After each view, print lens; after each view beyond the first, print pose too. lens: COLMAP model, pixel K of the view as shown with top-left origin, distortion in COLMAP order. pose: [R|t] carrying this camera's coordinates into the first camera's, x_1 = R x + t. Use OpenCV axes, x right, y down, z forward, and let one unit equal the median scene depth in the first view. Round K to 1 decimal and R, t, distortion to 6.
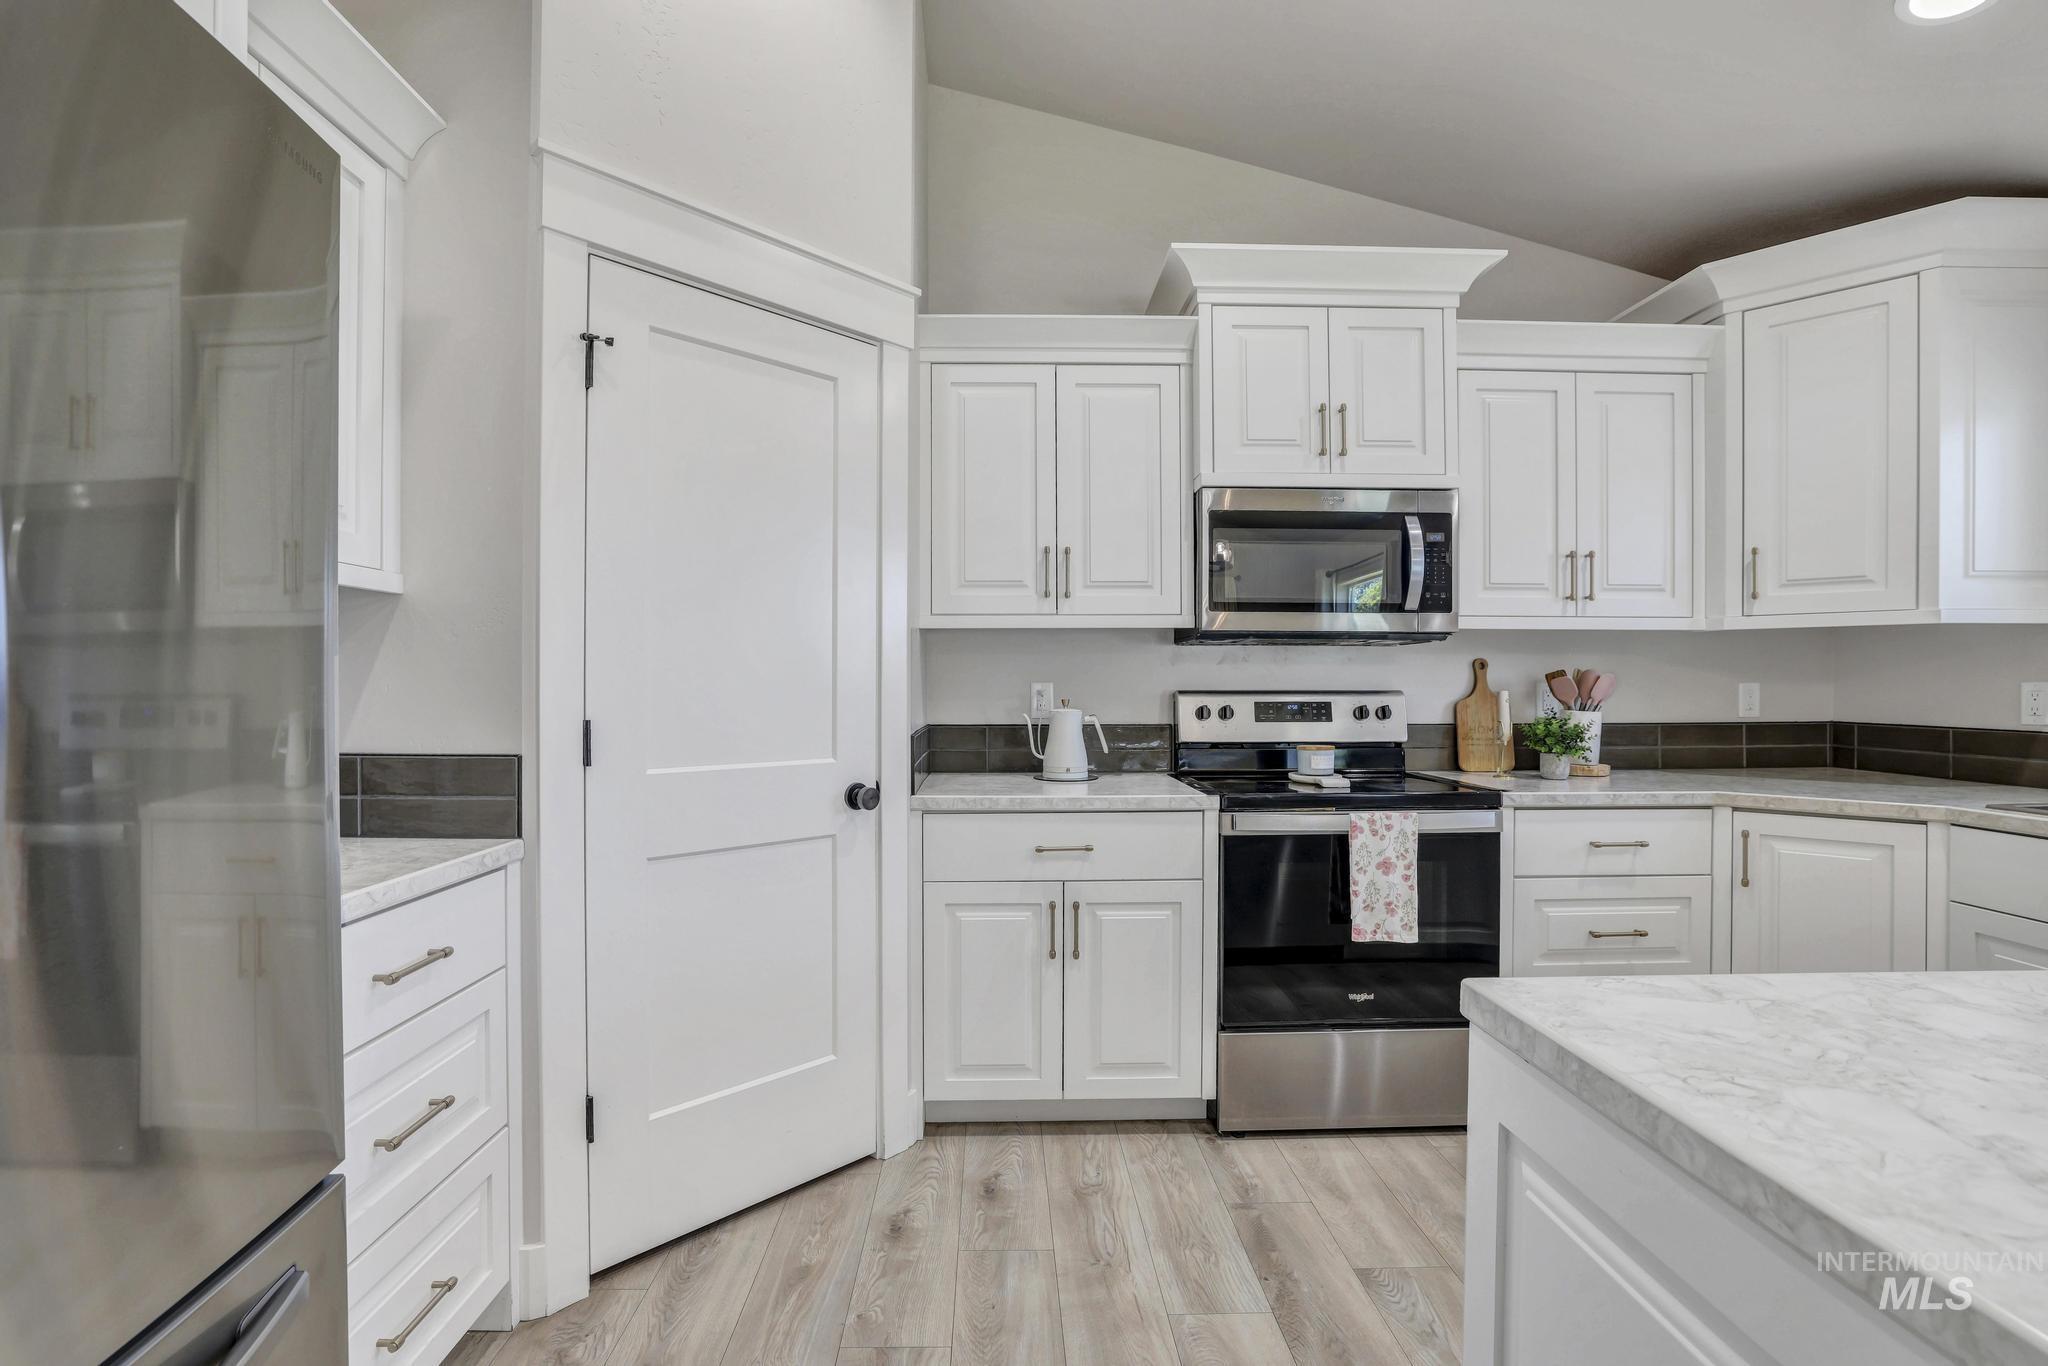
lens RADIAL K [[890.6, 0, 1024.0], [0, 890.6, 683.0], [0, 0, 1]] dist [-0.040506, 0.015948]
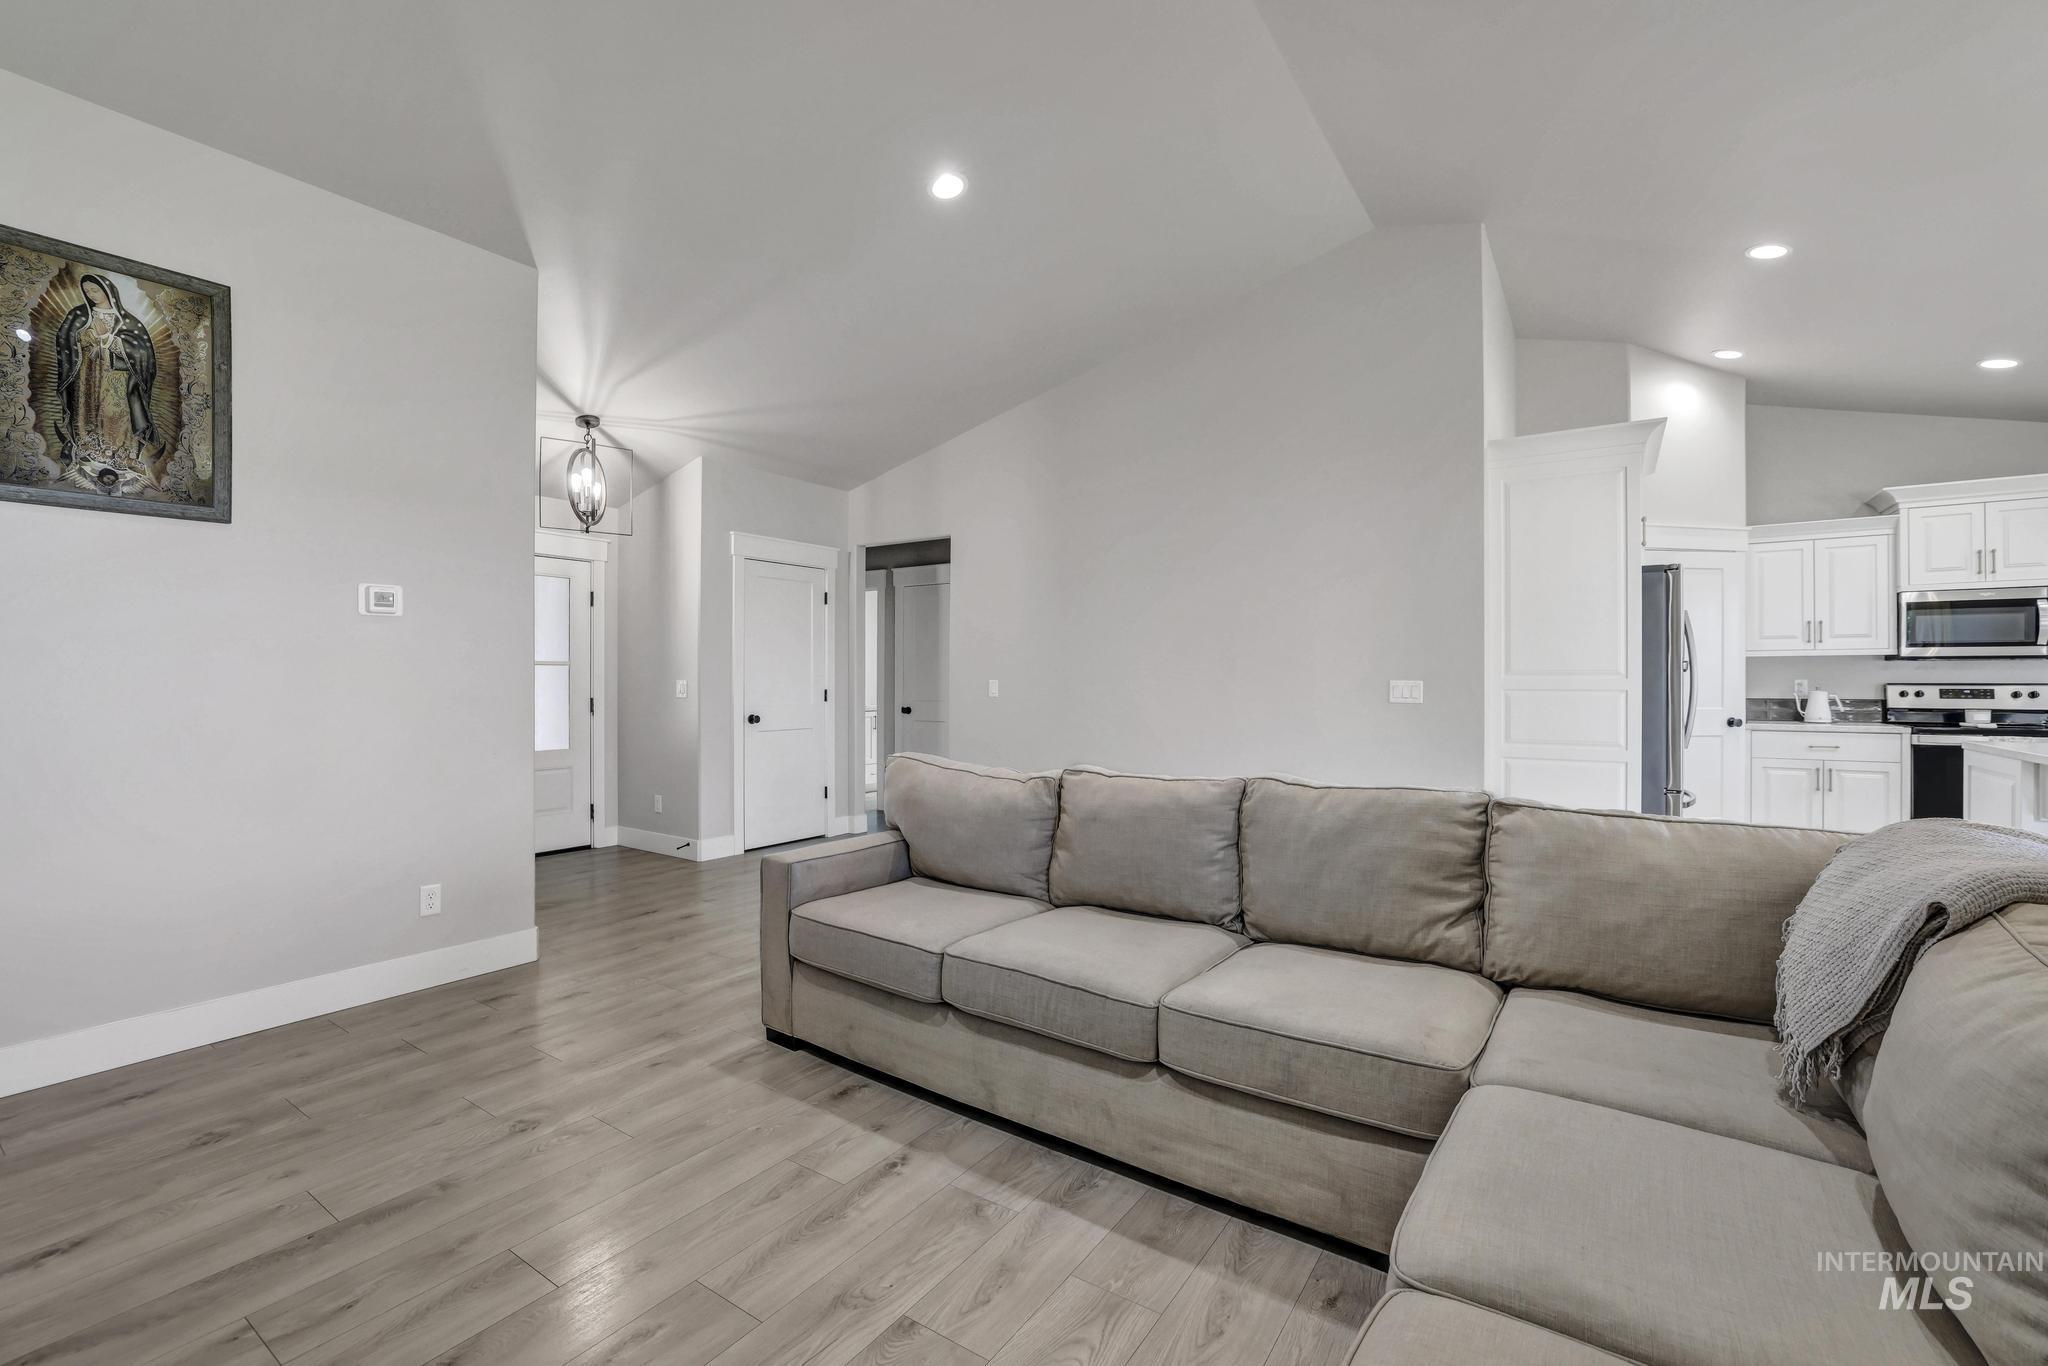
lens RADIAL K [[890.6, 0, 1024.0], [0, 890.6, 683.0], [0, 0, 1]] dist [-0.040506, 0.015948]
pose [[0.816091, -0.000390, -0.577924, -0.332949], [0.003450, 0.999985, 0.004197, -0.008243], [0.577914, -0.005419, 0.816080, -2.025360]]
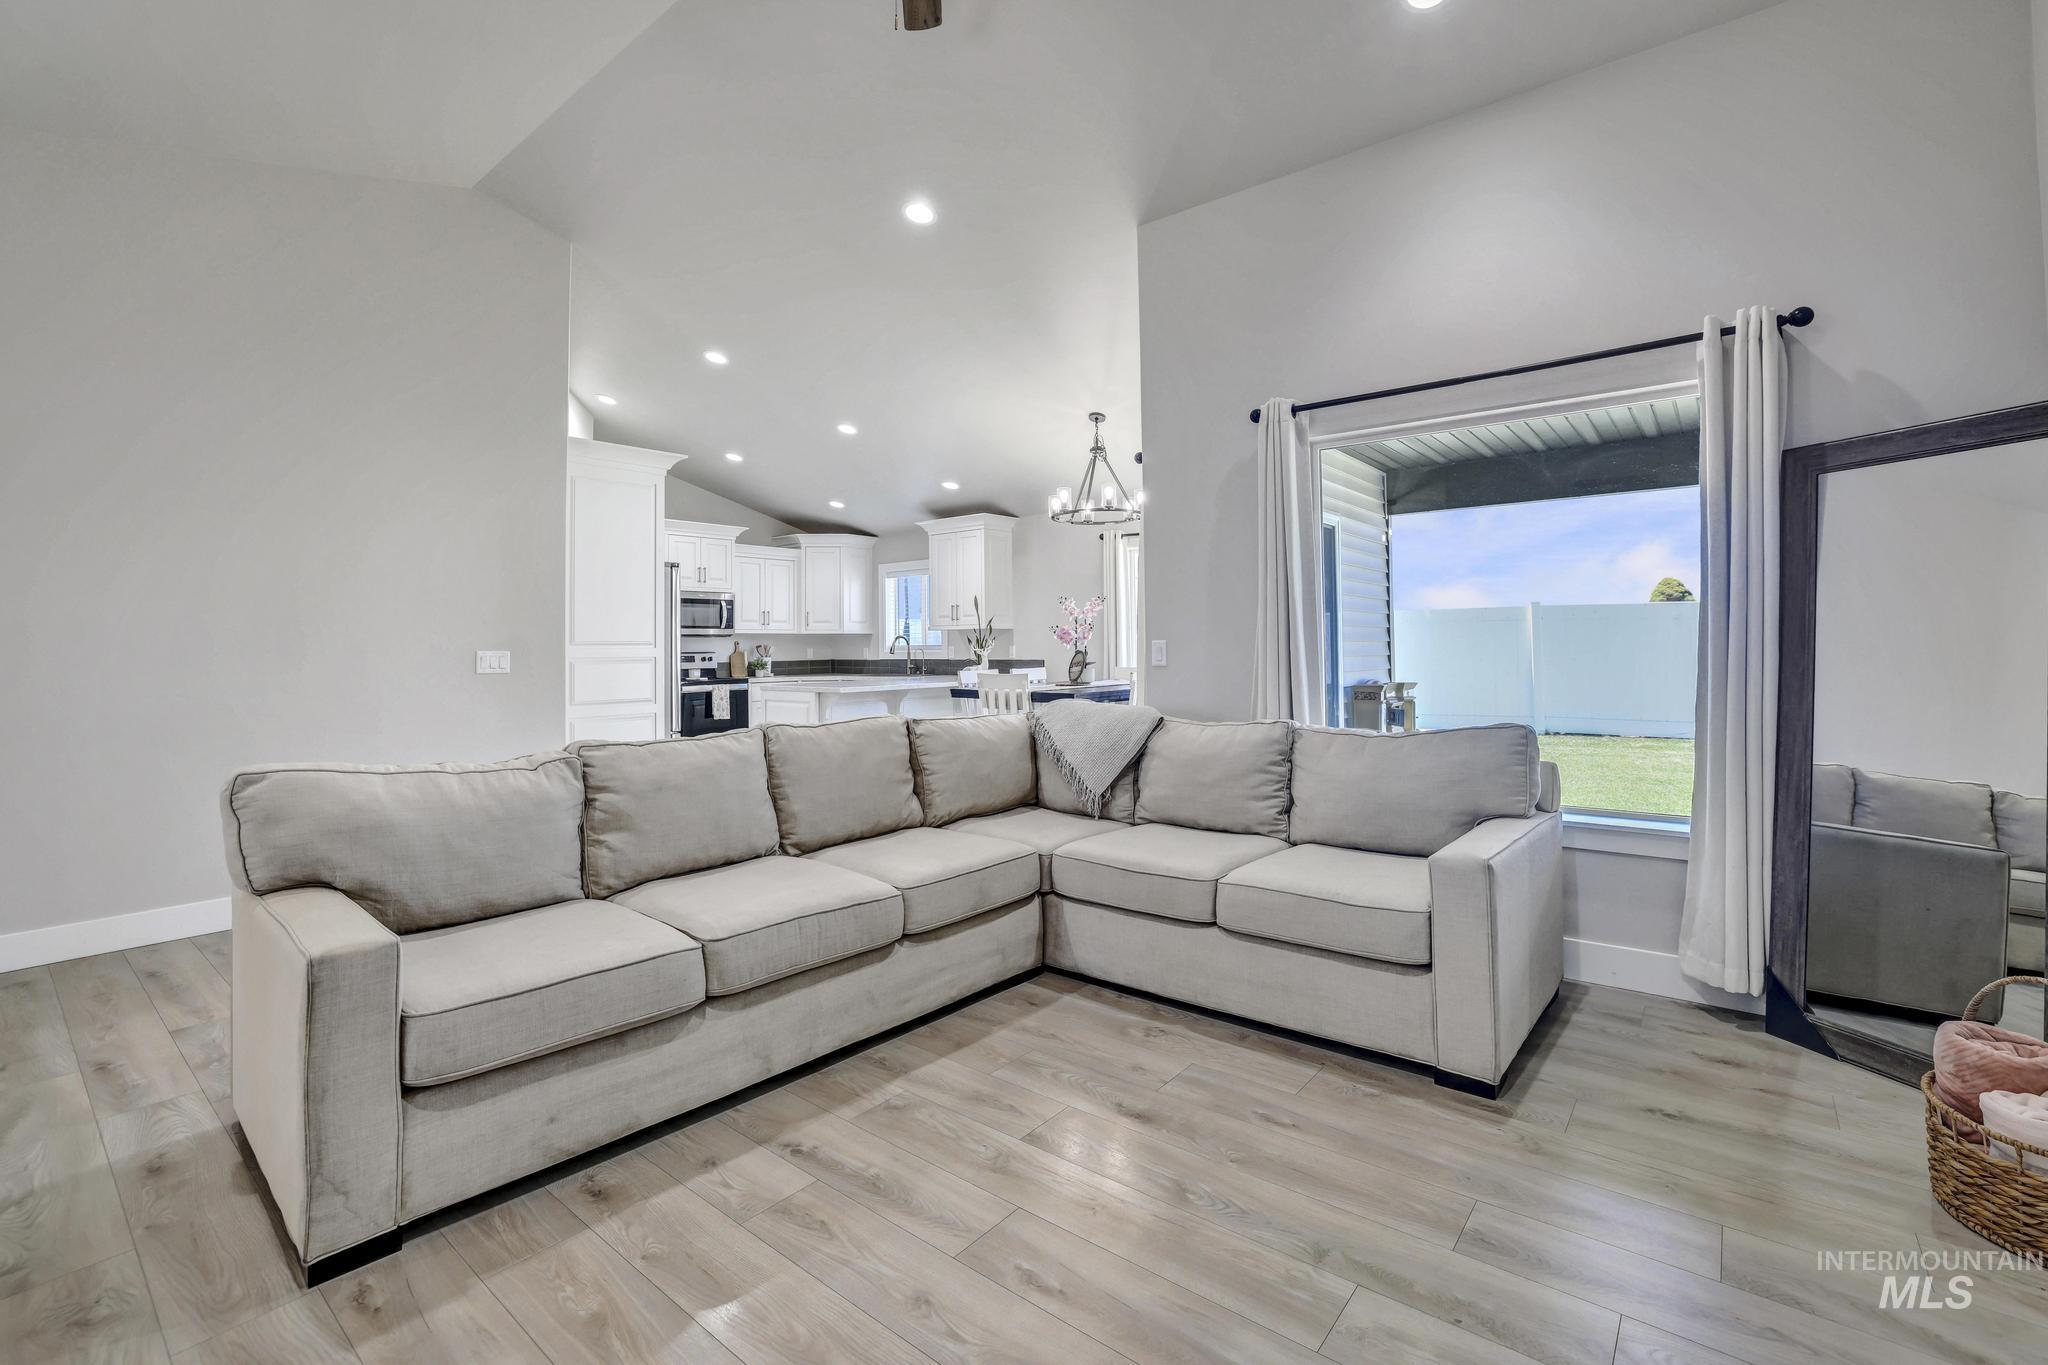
lens RADIAL K [[899.5, 0, 1014.8], [0, 899.5, 636.0], [0, 0, 1]] dist [-0.001473, -0.000256]
pose [[0.650231, 0.002889, 0.759731, -1.461126], [0.008842, 0.999896, -0.011370, -0.002908], [-0.759685, 0.014111, 0.650138, -2.107214]]
